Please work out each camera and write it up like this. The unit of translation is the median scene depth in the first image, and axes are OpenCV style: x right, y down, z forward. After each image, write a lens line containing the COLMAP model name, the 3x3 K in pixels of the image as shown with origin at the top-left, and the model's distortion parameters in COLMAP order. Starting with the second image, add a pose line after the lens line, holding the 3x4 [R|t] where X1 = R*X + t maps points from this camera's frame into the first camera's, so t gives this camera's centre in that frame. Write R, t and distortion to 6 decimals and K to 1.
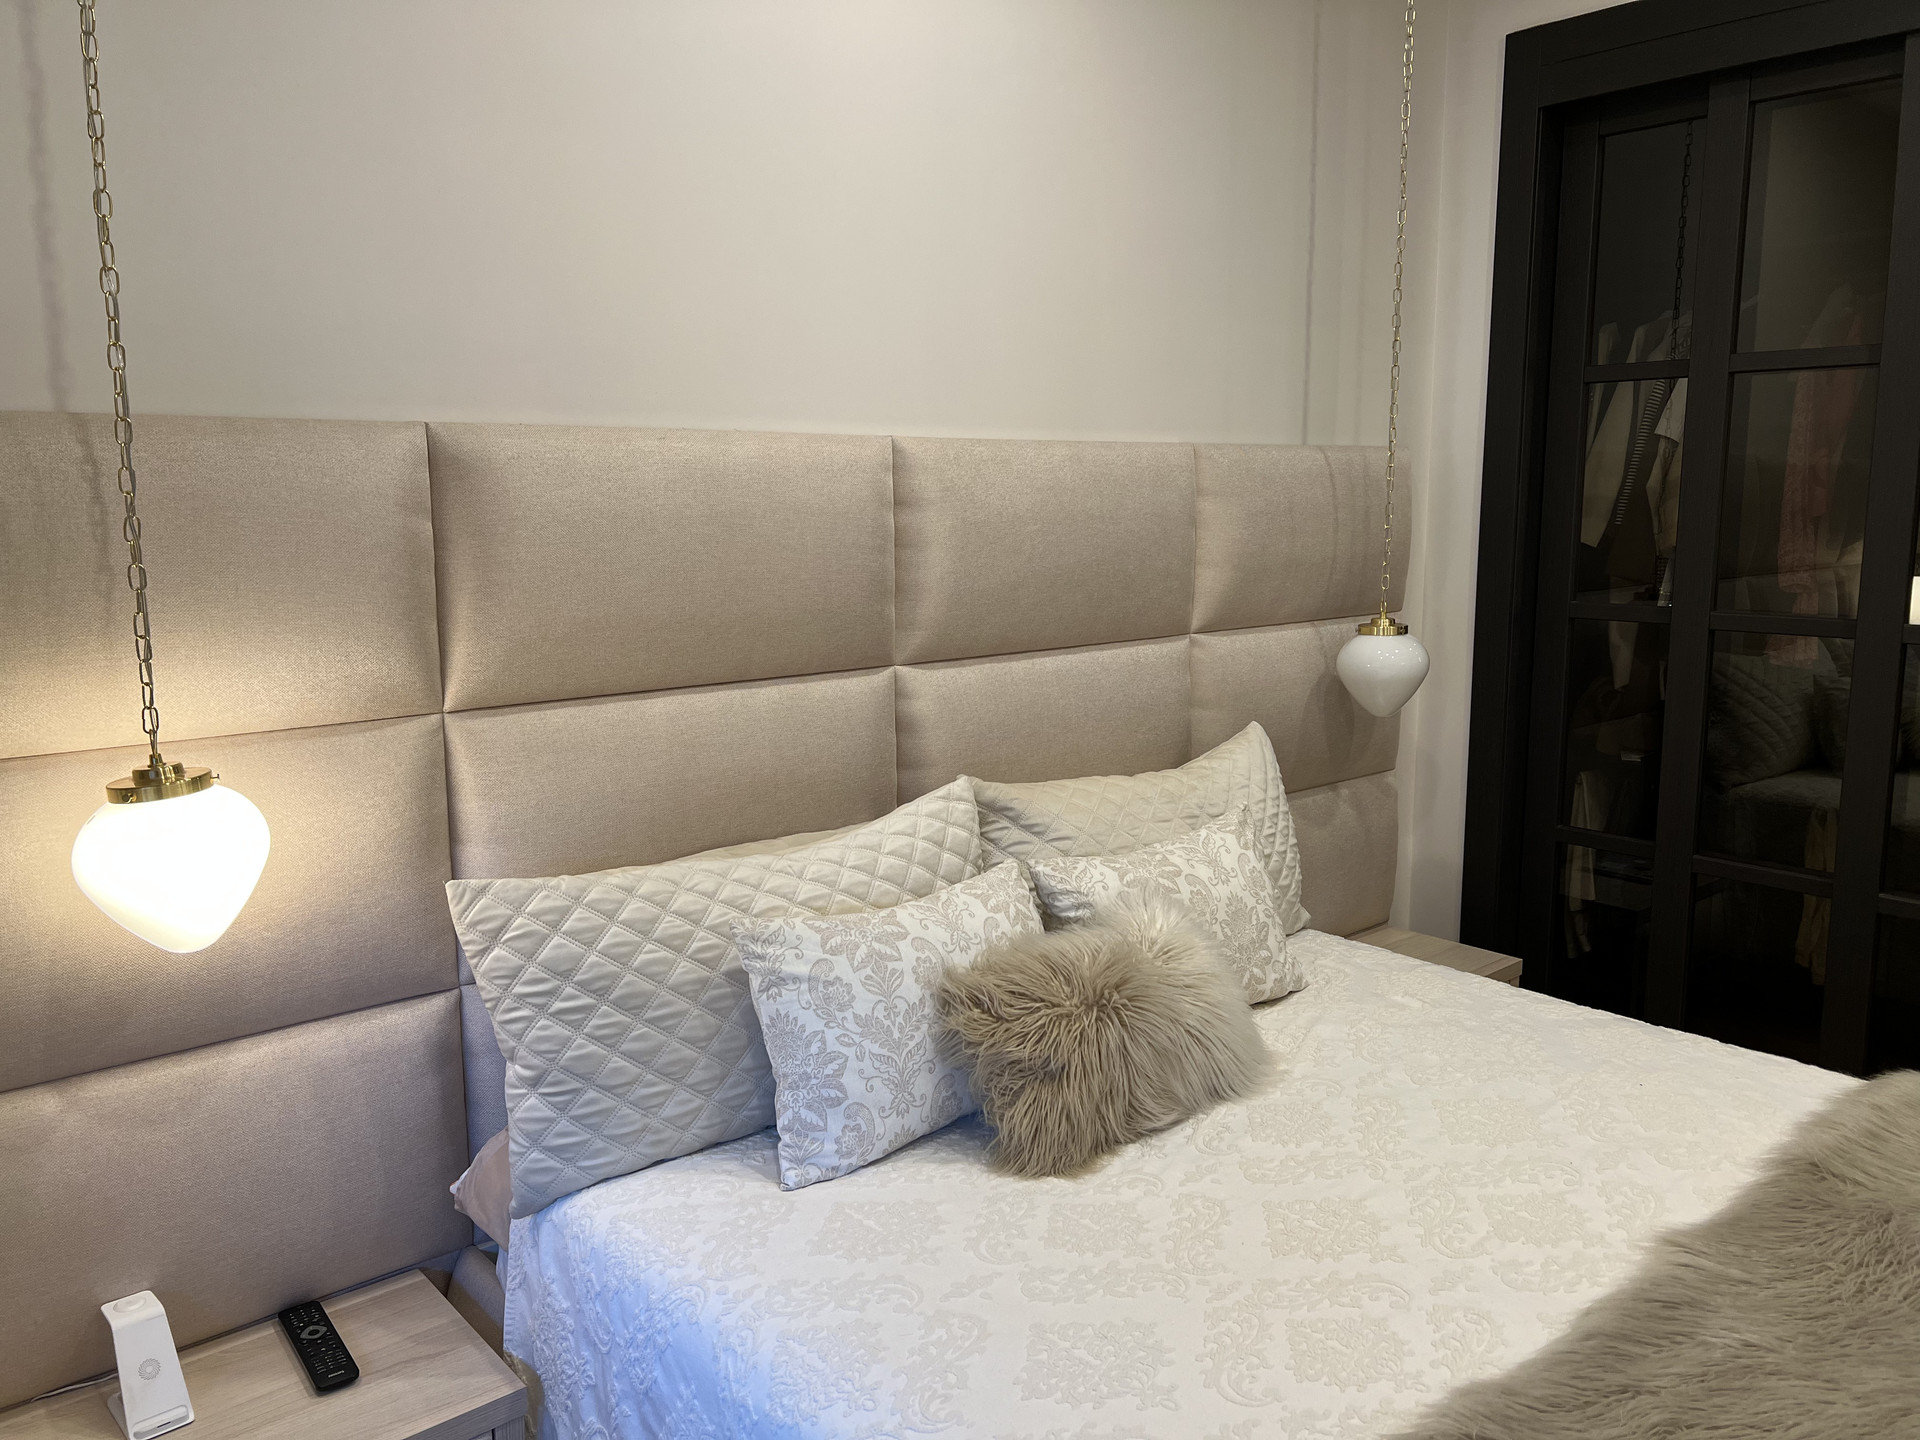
lens RADIAL K [[1426.6, 0, 952.1], [0, 1426.6, 702.7], [0, 0, 1]] dist [0.040975, -0.059782]
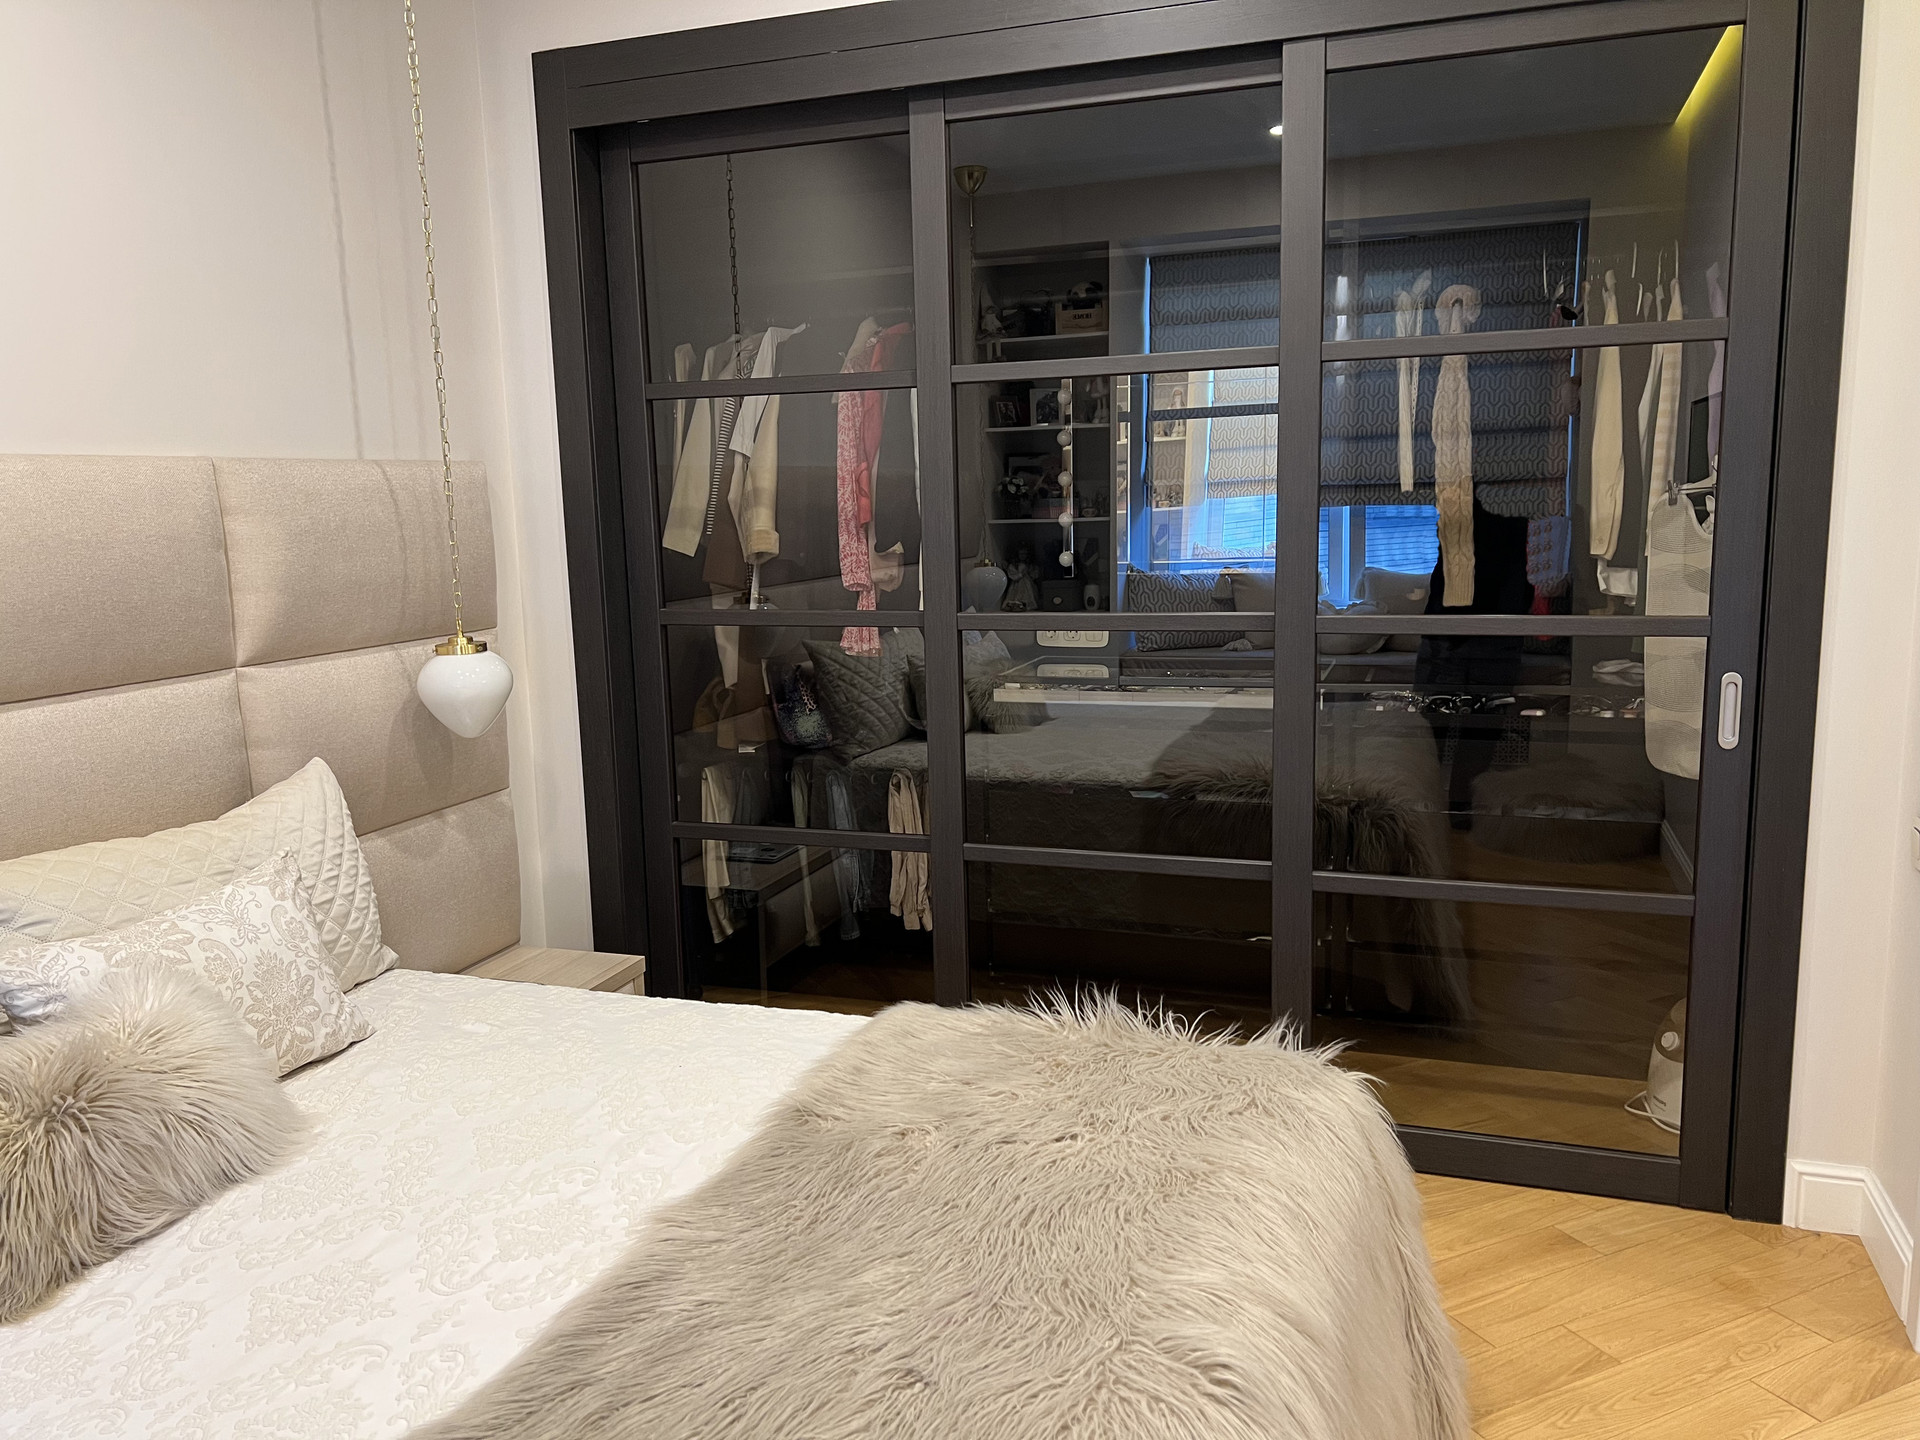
lens RADIAL K [[1426.6, 0, 957.8], [0, 1426.6, 720.5], [0, 0, 1]] dist [0.040975, -0.059782]
pose [[0.863279, -0.093463, 0.495999, 0.134977], [0.092004, 0.995381, 0.027433, 0.002373], [-0.496271, 0.021951, 0.867890, -0.017750]]
